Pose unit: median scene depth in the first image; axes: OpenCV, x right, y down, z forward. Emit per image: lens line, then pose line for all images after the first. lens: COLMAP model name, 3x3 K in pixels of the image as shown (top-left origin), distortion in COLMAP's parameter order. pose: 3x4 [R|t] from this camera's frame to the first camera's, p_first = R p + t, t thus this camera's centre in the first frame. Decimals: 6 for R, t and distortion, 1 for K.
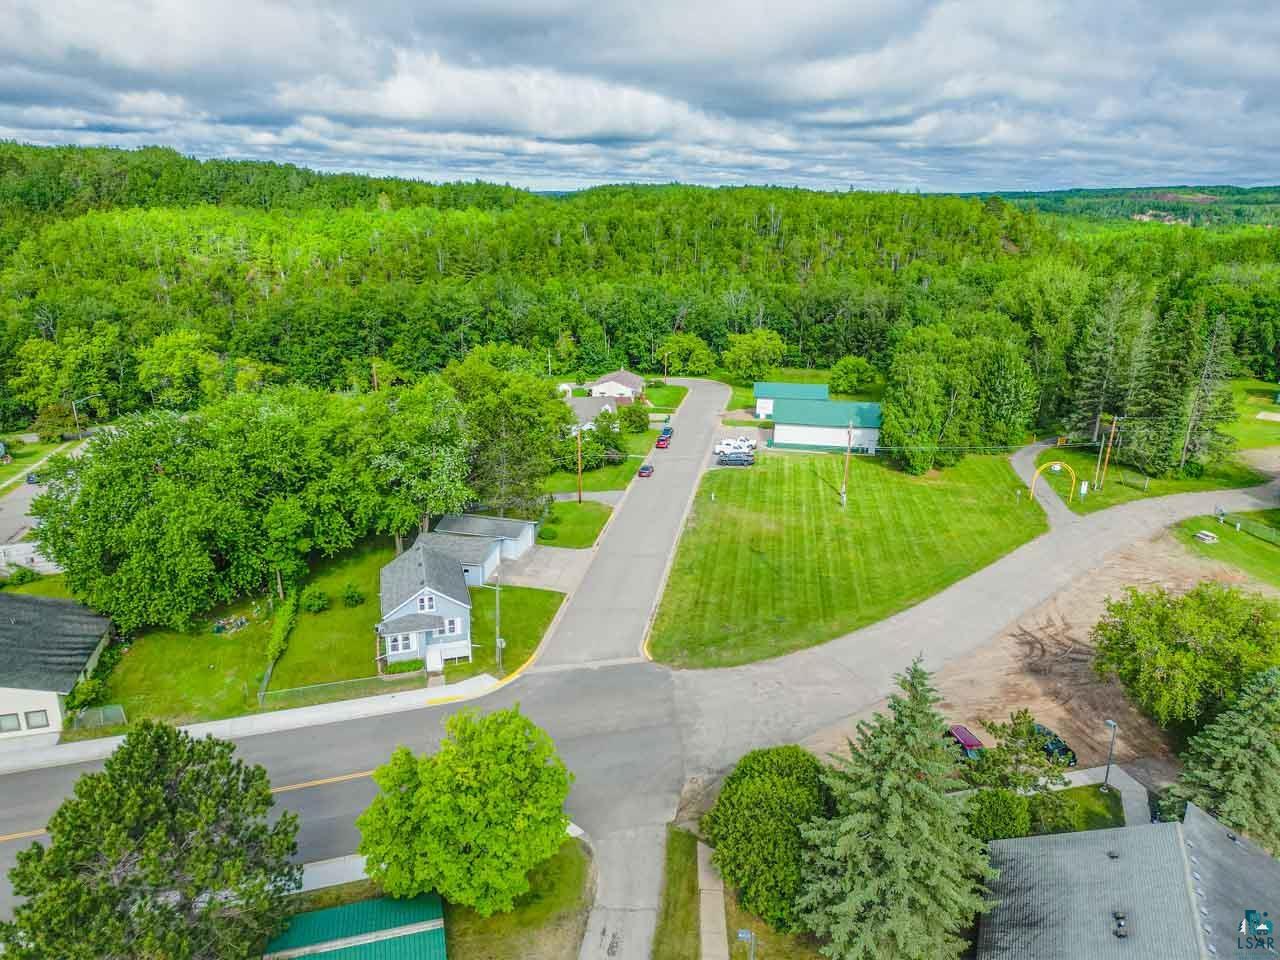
lens RADIAL K [[886.9, 0, 640.0], [0, 886.9, 480.0], [0, 0, 1]] dist [0.115109, -0.125539]
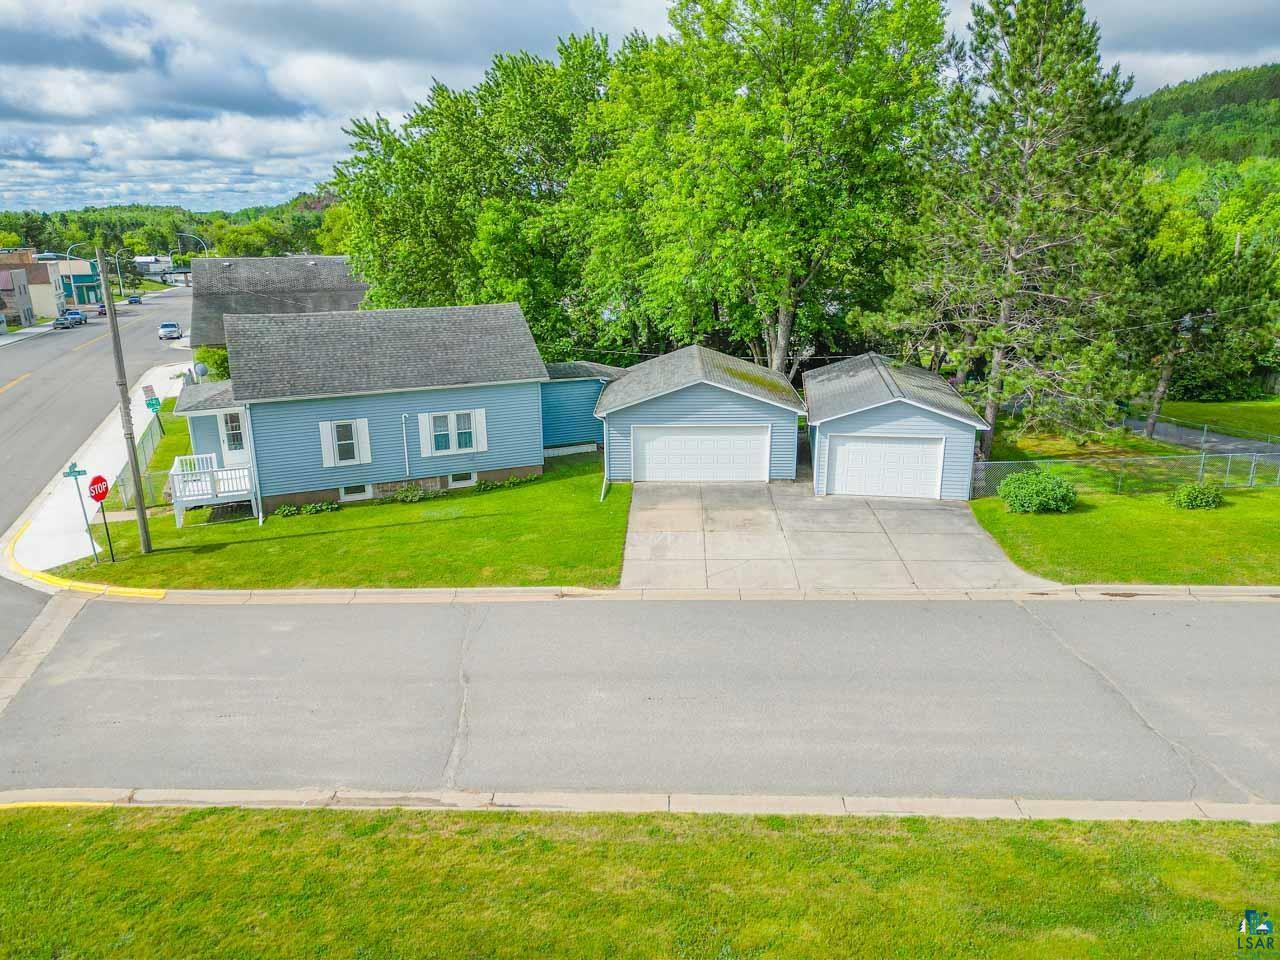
lens RADIAL K [[897.3, 0, 635.8], [0, 897.3, 472.8], [0, 0, 1]] dist [0.056302, -0.039194]
pose [[0.117432, 0.261243, -0.958103, 0.185556], [-0.292422, 0.931101, 0.218039, 0.037354], [0.949052, 0.254566, 0.185734, 1.031014]]
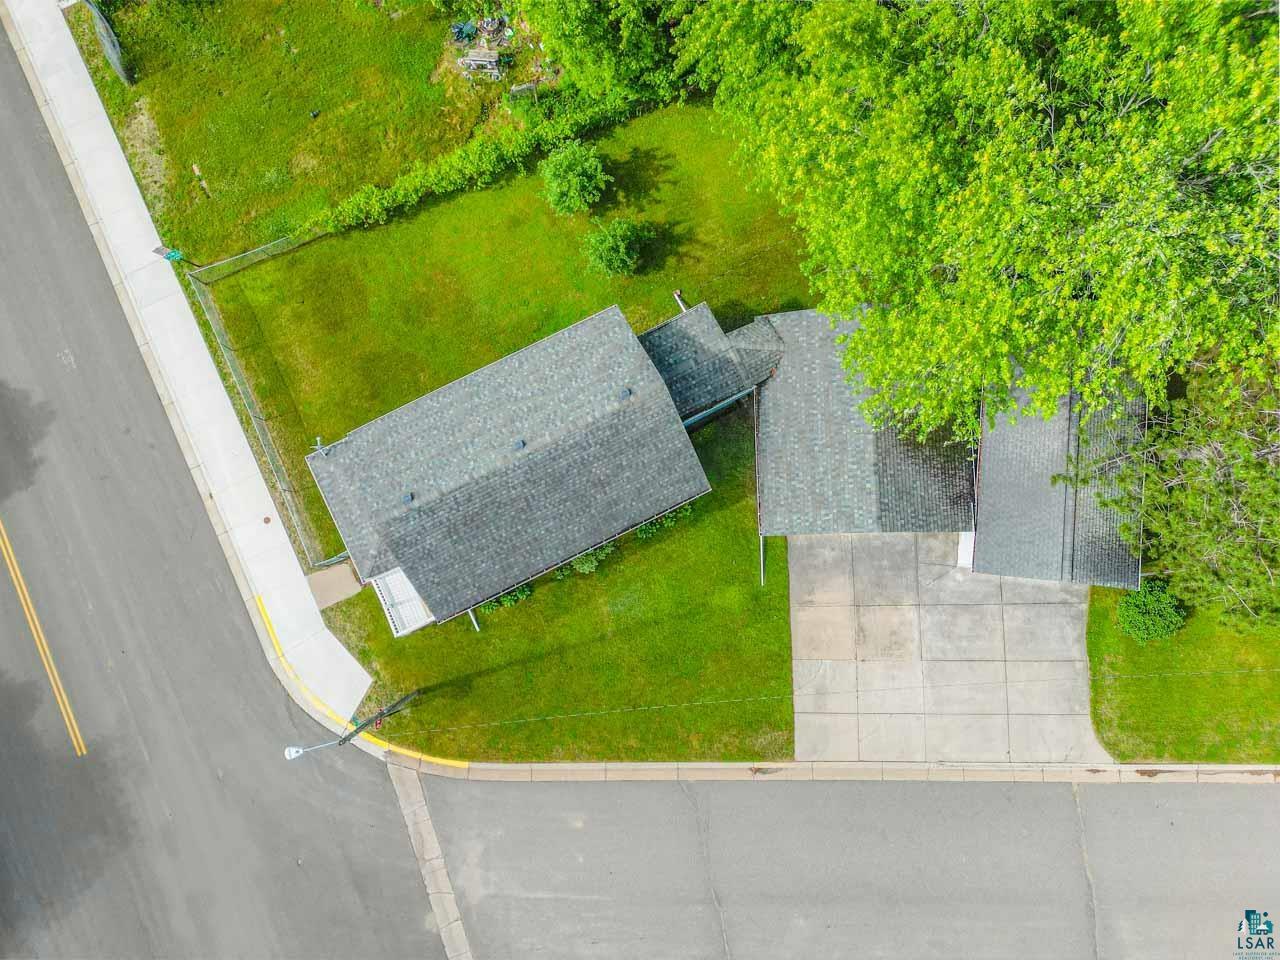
lens RADIAL K [[897.3, 0, 635.8], [0, 897.3, 472.8], [0, 0, 1]] dist [0.056302, -0.039194]
pose [[0.175971, 0.977498, -0.116329, -0.181507], [-0.278365, 0.162762, 0.946584, -0.254093], [0.944218, -0.134190, 0.300743, 0.914606]]
